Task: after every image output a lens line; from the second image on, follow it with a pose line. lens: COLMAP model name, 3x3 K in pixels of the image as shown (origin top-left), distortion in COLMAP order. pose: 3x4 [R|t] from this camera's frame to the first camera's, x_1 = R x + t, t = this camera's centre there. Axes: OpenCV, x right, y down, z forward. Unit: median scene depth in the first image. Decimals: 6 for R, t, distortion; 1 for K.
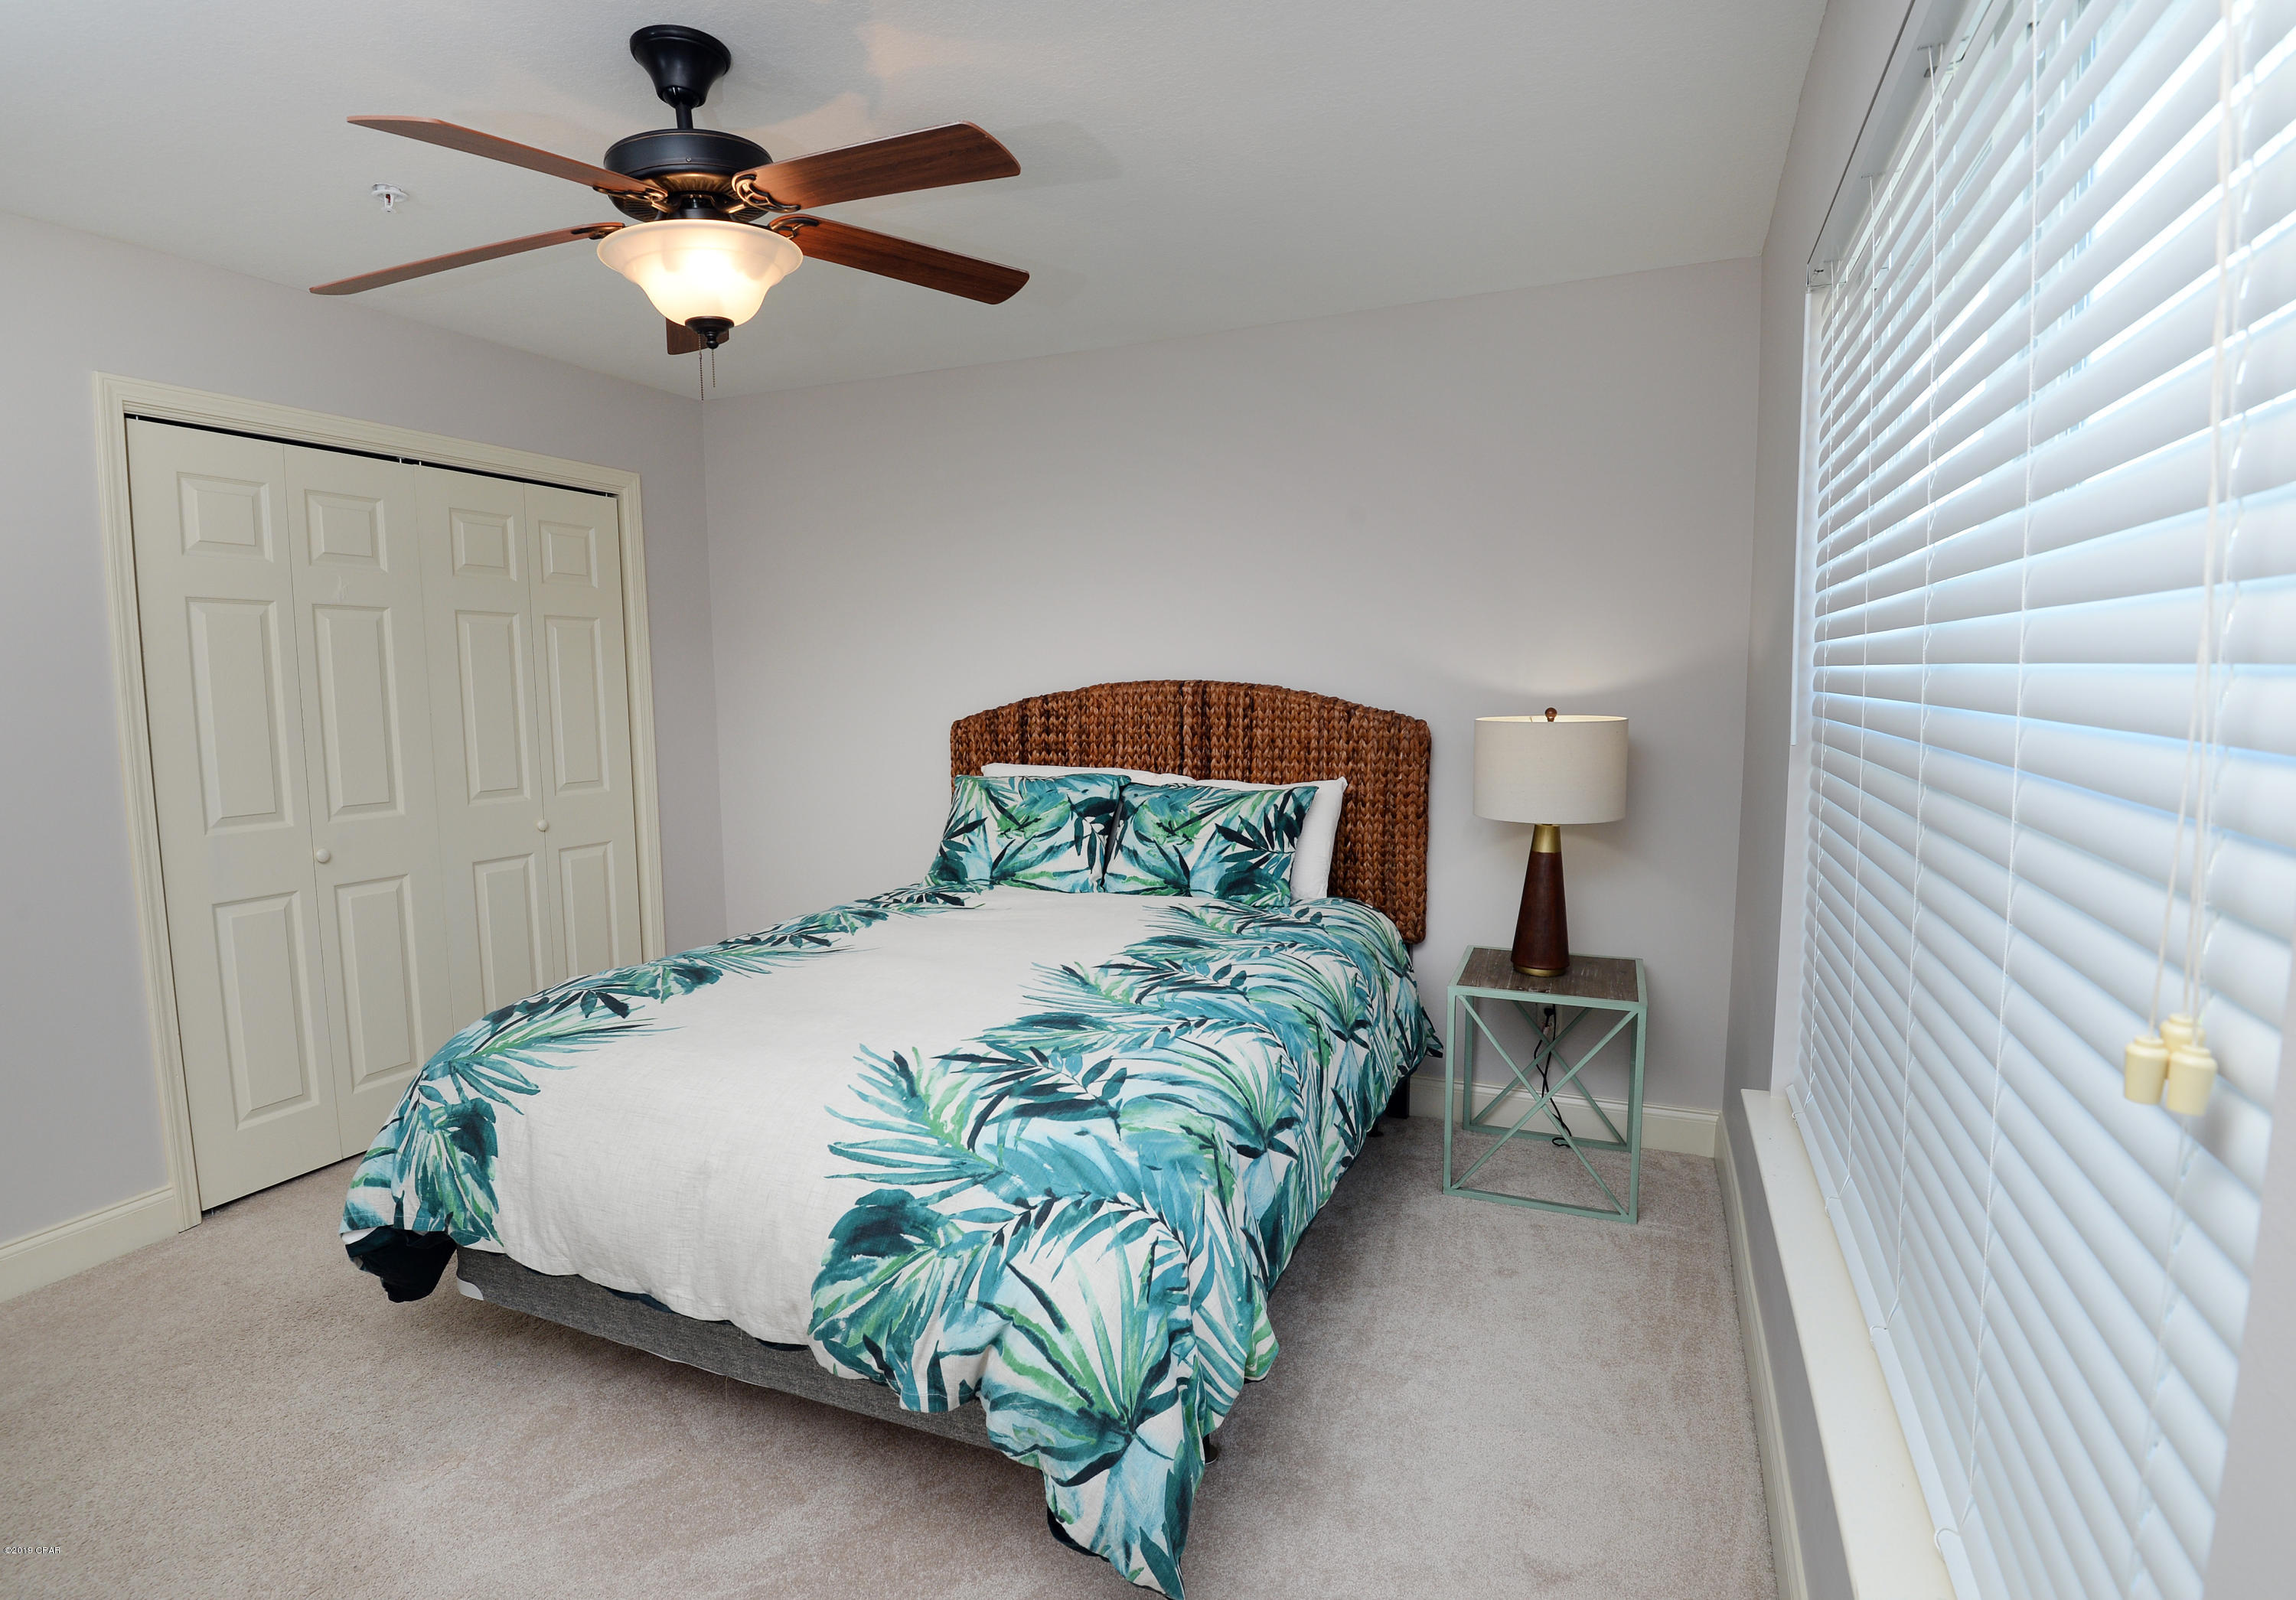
lens RADIAL K [[1167.1, 0, 1114.1], [0, 1167.1, 808.4], [0, 0, 1]] dist [0.001141, -0.042892]
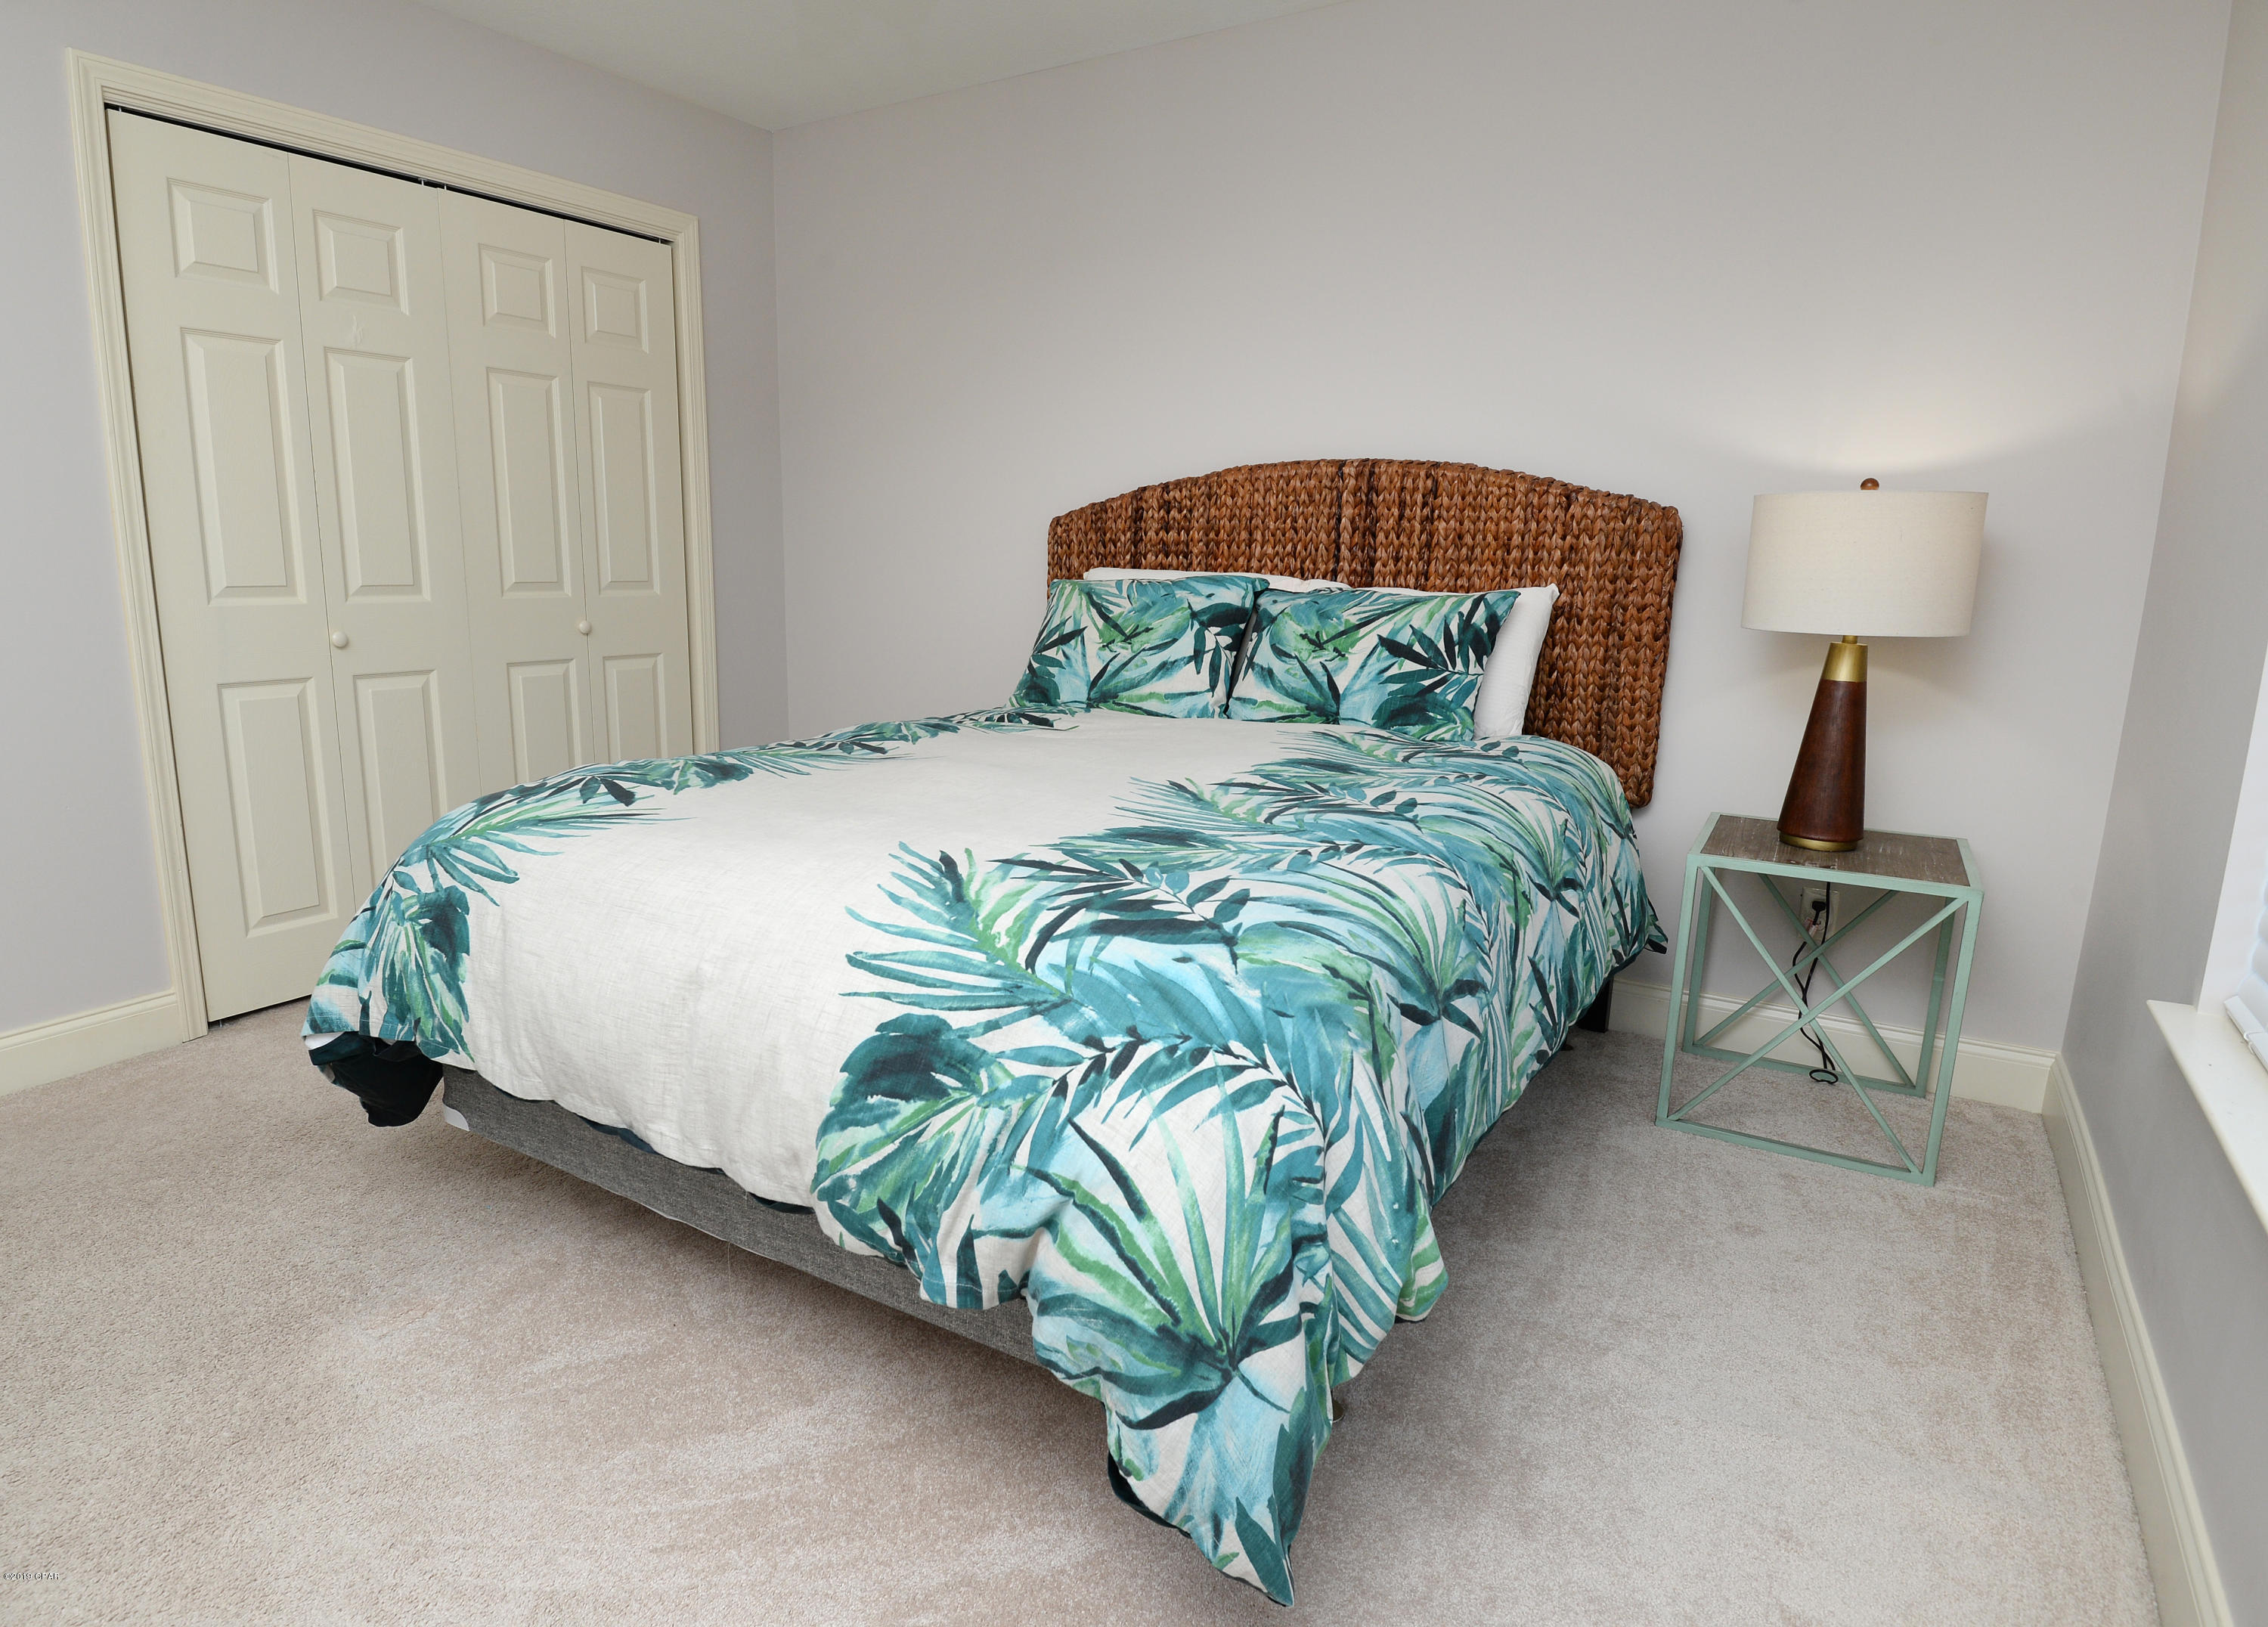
lens RADIAL K [[1282.7, 0, 1009.5], [0, 1282.7, 812.2], [0, 0, 1]] dist [0.012824, -0.042094]
pose [[0.983565, 0.052877, -0.172636, -0.000605], [-0.037617, 0.995186, 0.090501, 0.066637], [0.176591, -0.082519, 0.980819, 0.117709]]
